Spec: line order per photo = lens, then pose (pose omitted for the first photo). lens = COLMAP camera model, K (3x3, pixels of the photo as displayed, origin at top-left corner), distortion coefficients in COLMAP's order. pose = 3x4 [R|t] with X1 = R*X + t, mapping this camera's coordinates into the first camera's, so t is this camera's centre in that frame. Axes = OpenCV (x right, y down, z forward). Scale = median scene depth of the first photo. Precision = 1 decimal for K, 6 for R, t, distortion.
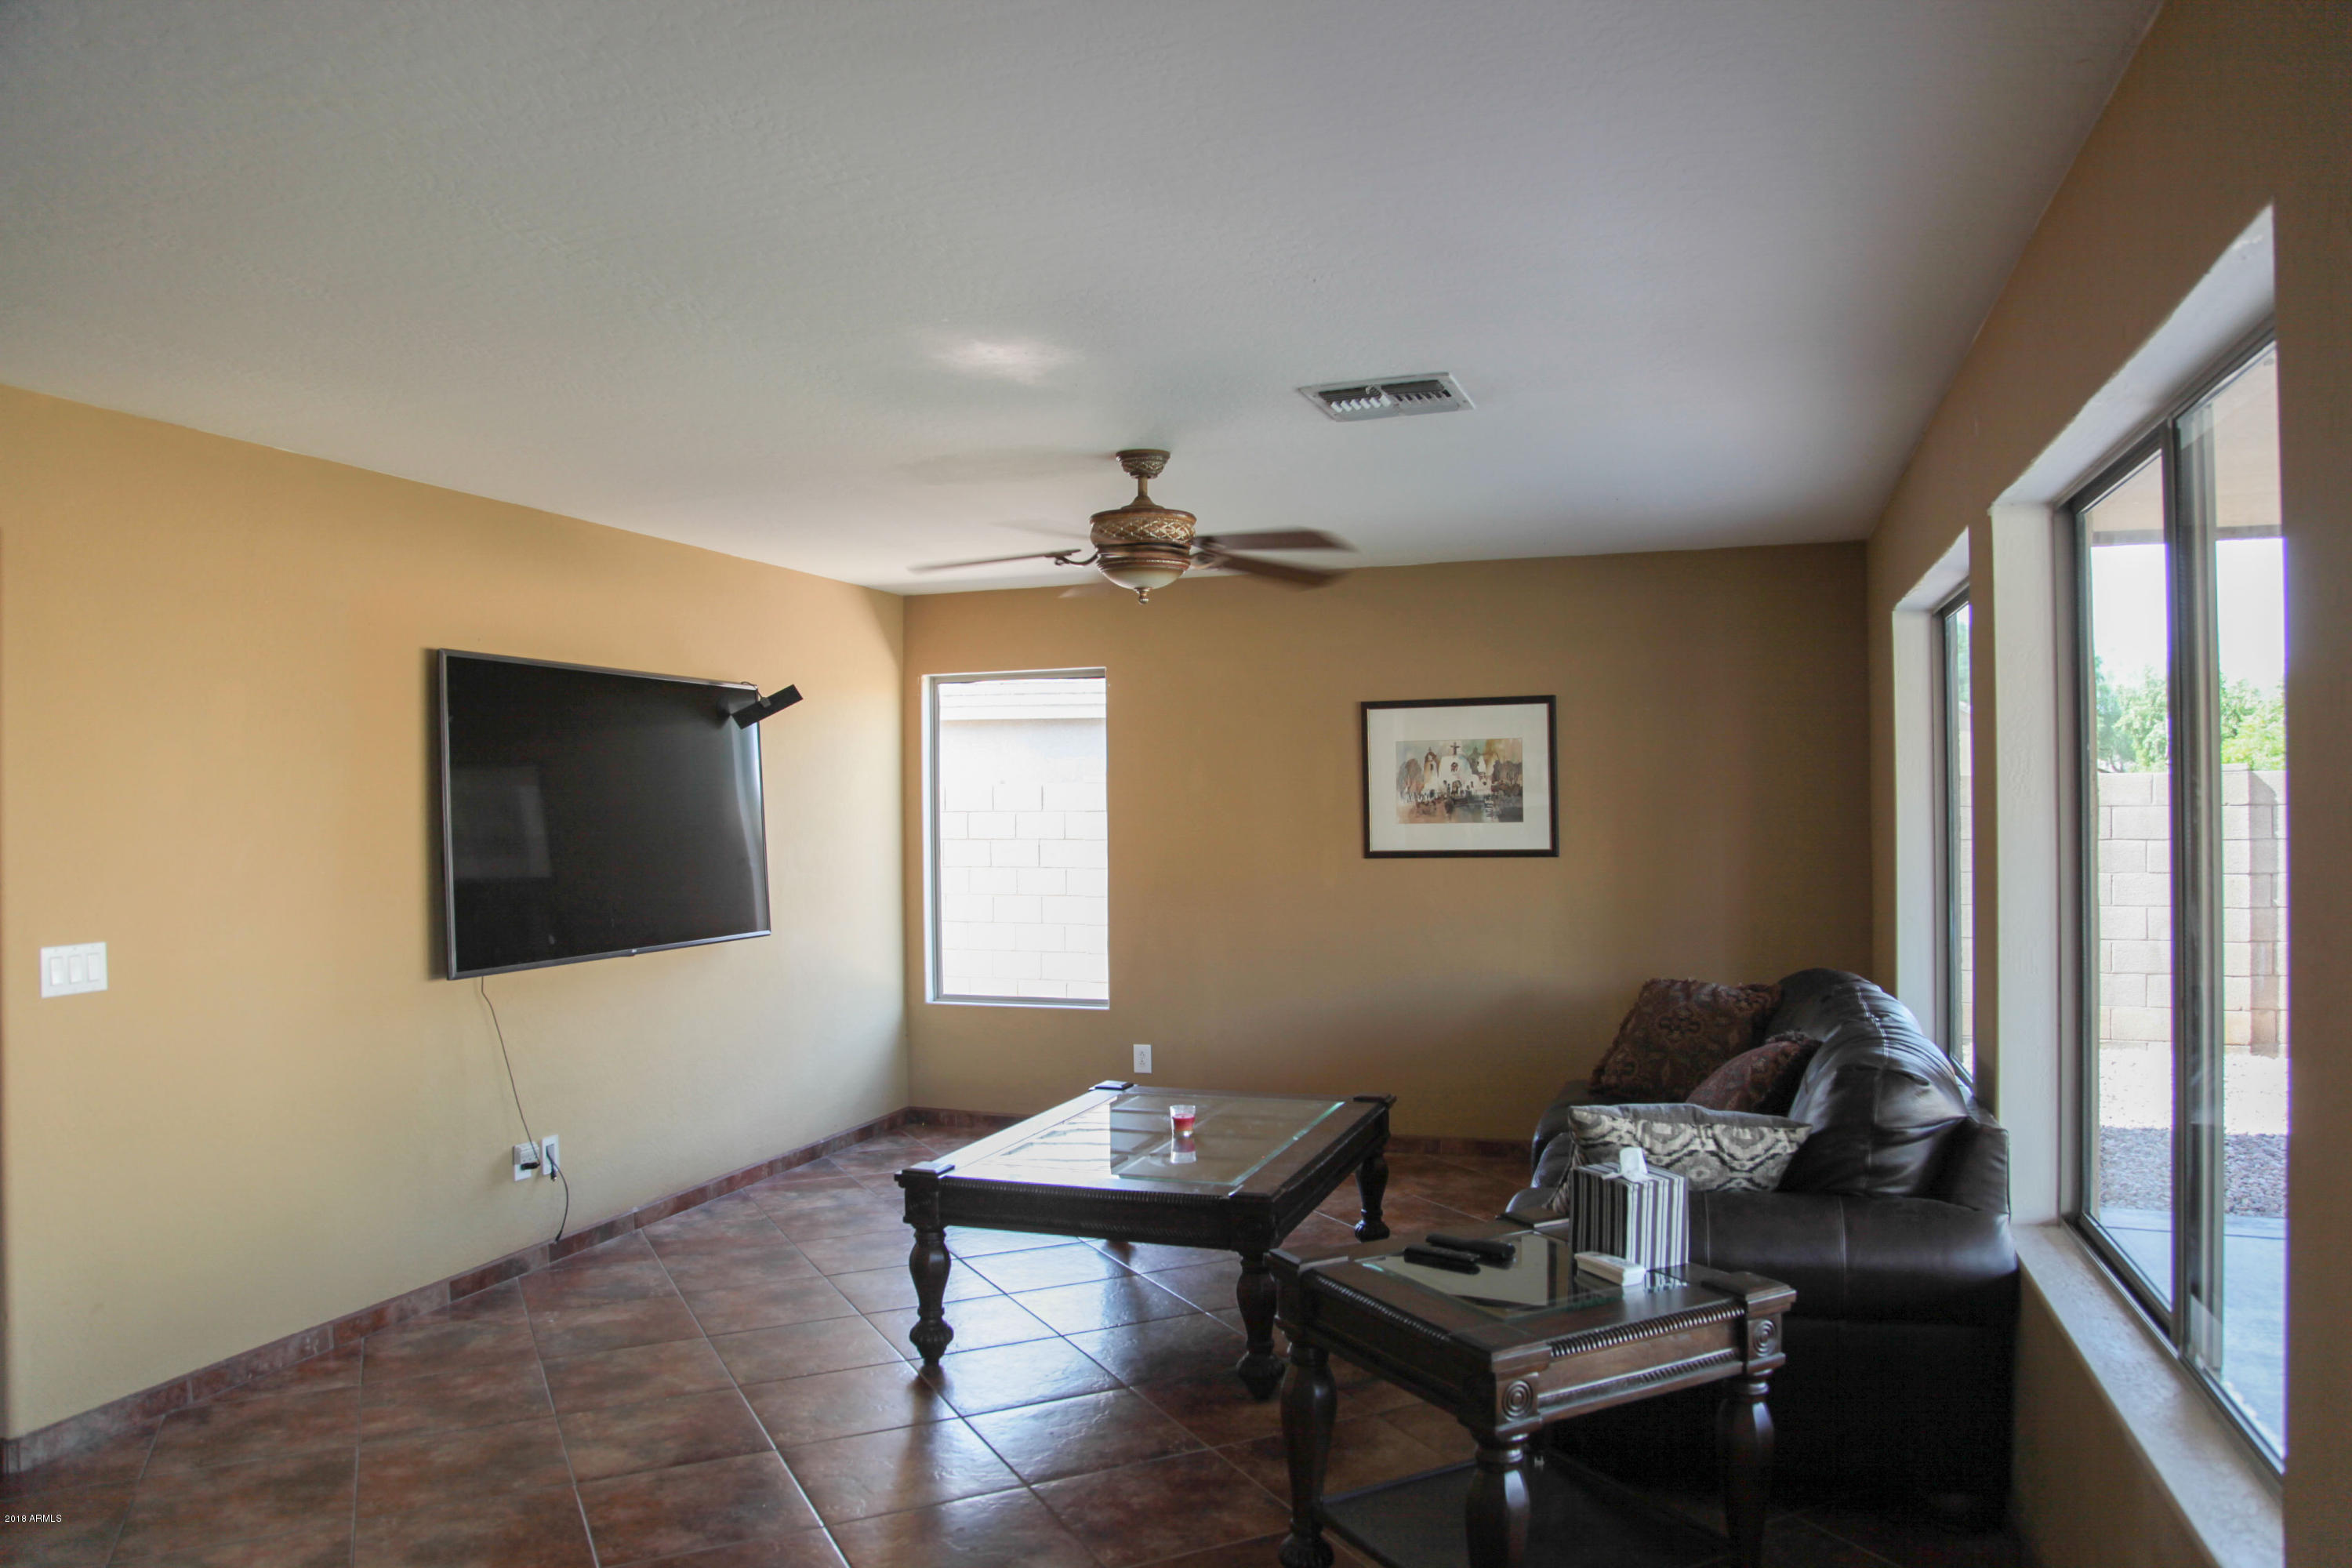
lens RADIAL K [[1627.2, 0, 1162.6], [0, 1627.2, 783.6], [0, 0, 1]] dist [-0.113190, 0.068925]
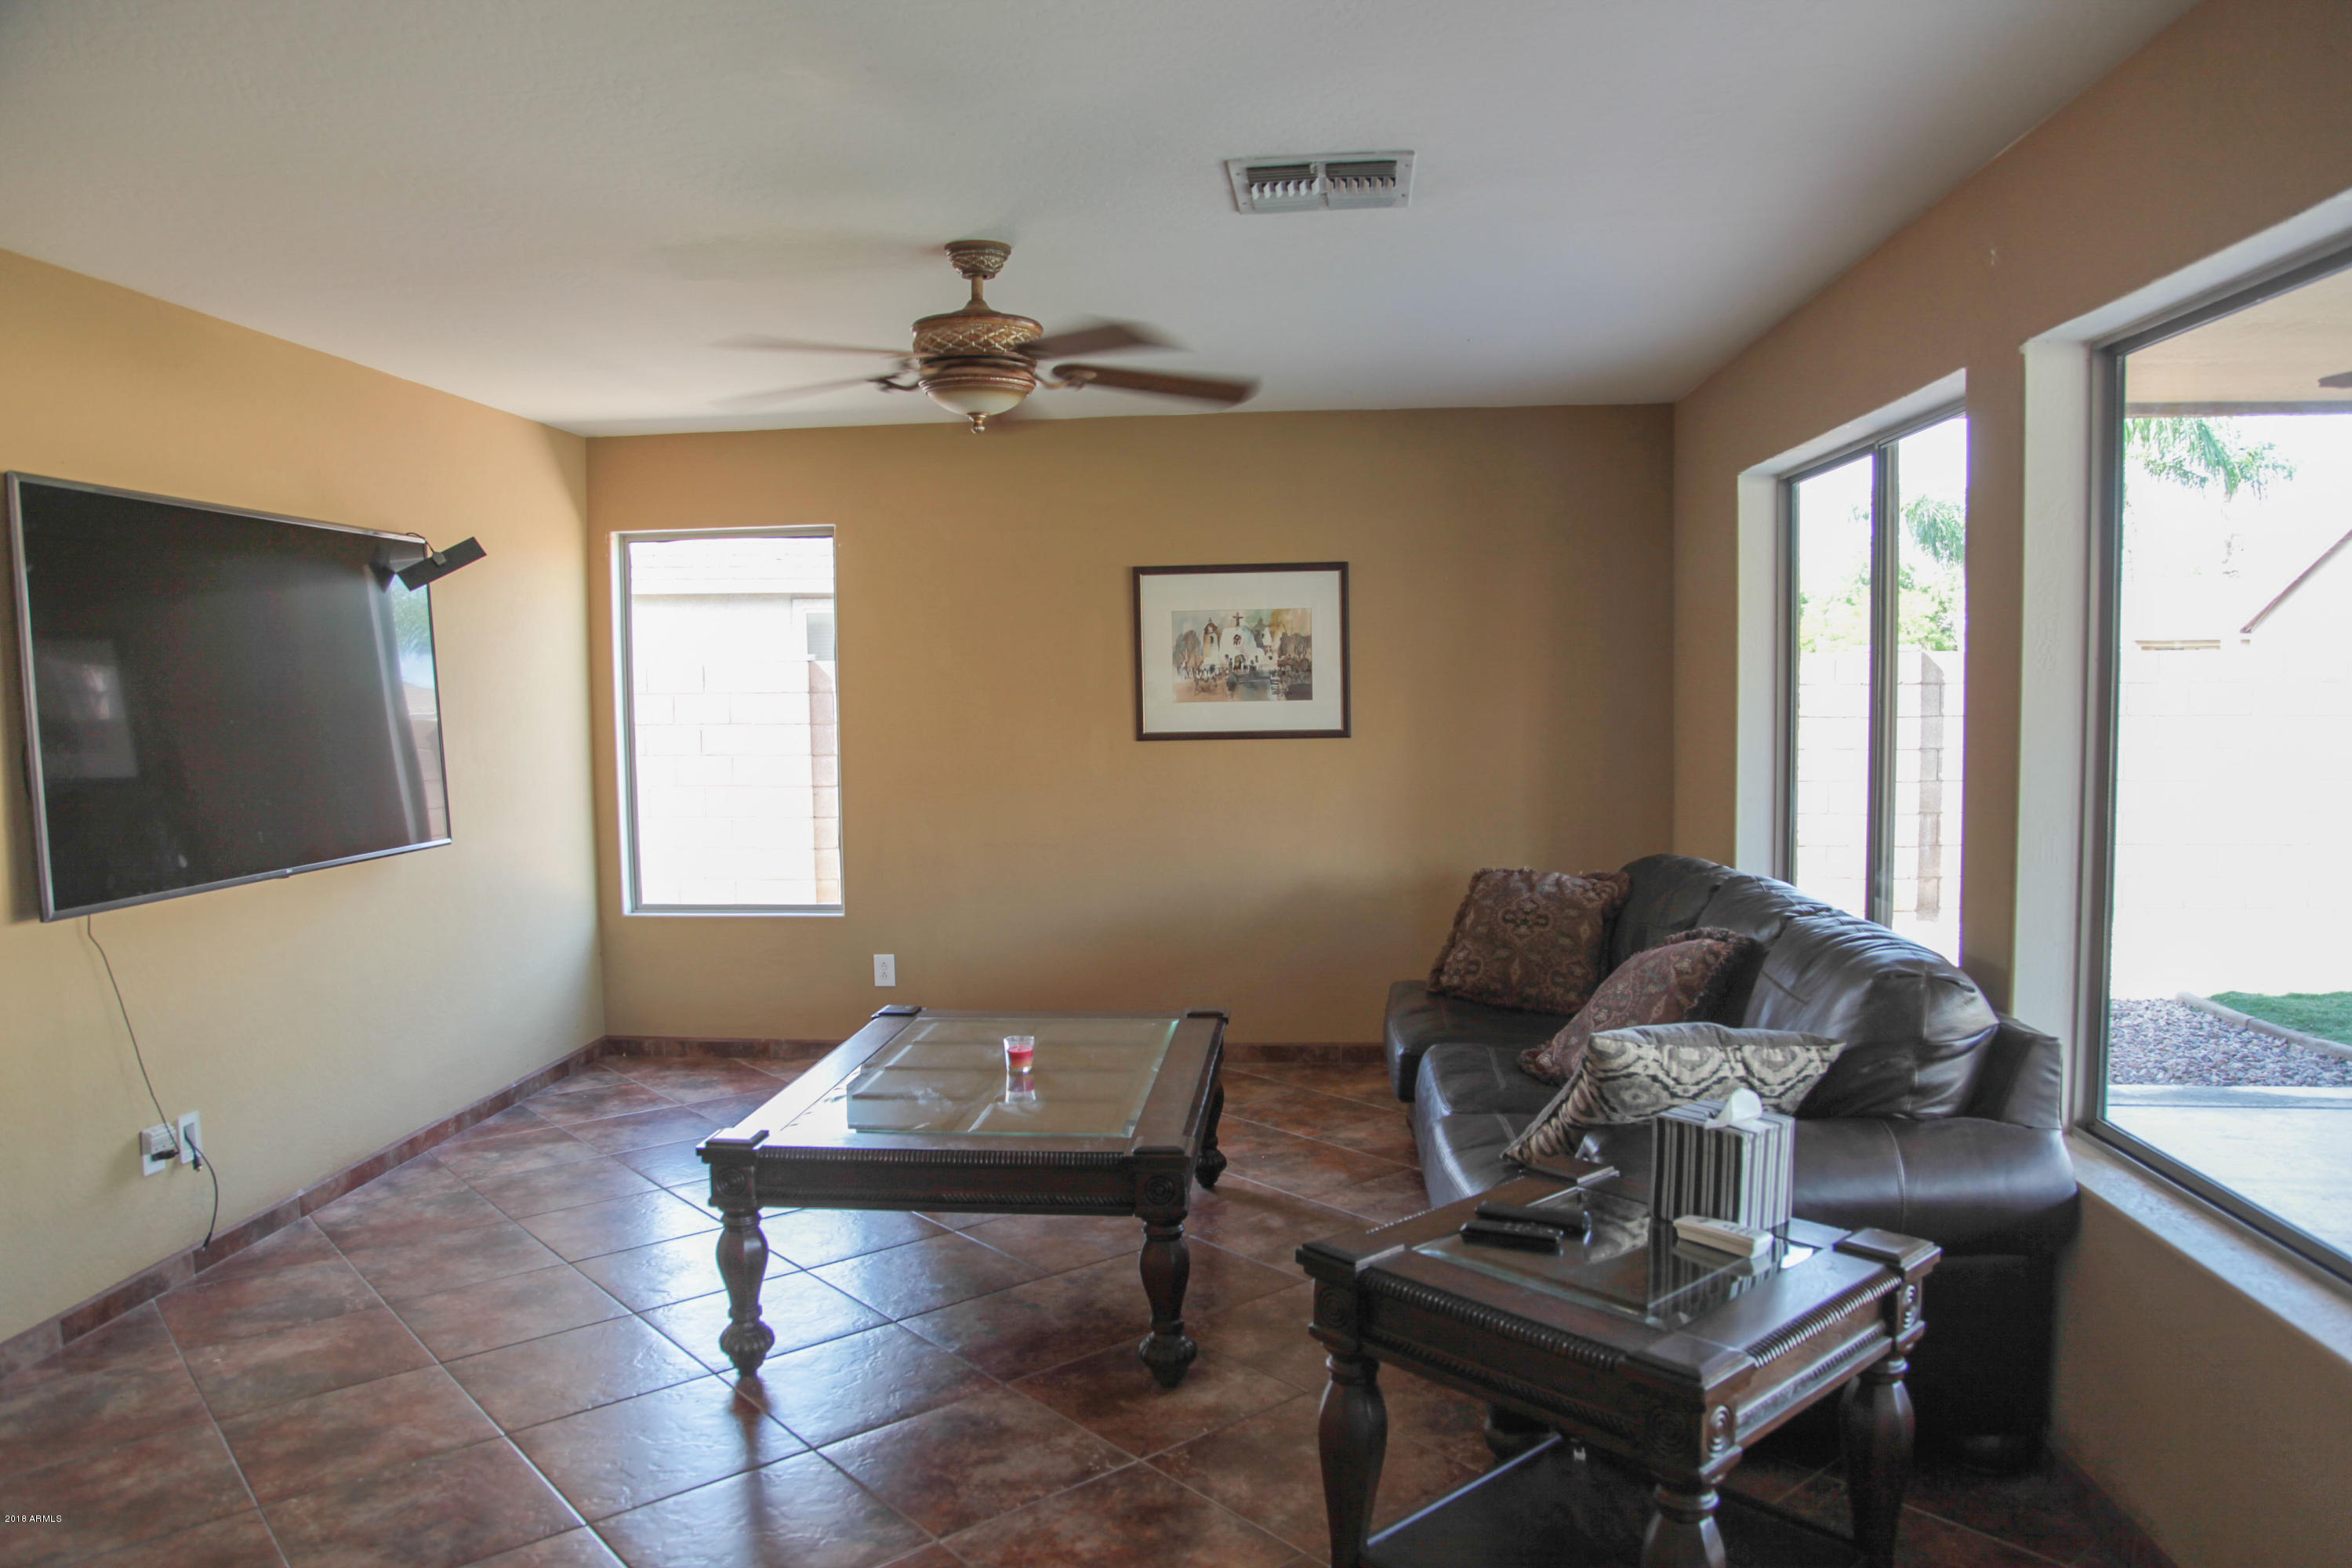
lens RADIAL K [[1627.2, 0, 1162.6], [0, 1627.2, 783.6], [0, 0, 1]] dist [-0.113190, 0.068925]
pose [[0.969760, -0.017485, 0.243432, -0.121285], [-0.000188, 0.997376, 0.072389, 0.006090], [-0.244059, -0.070246, 0.967213, 0.177530]]
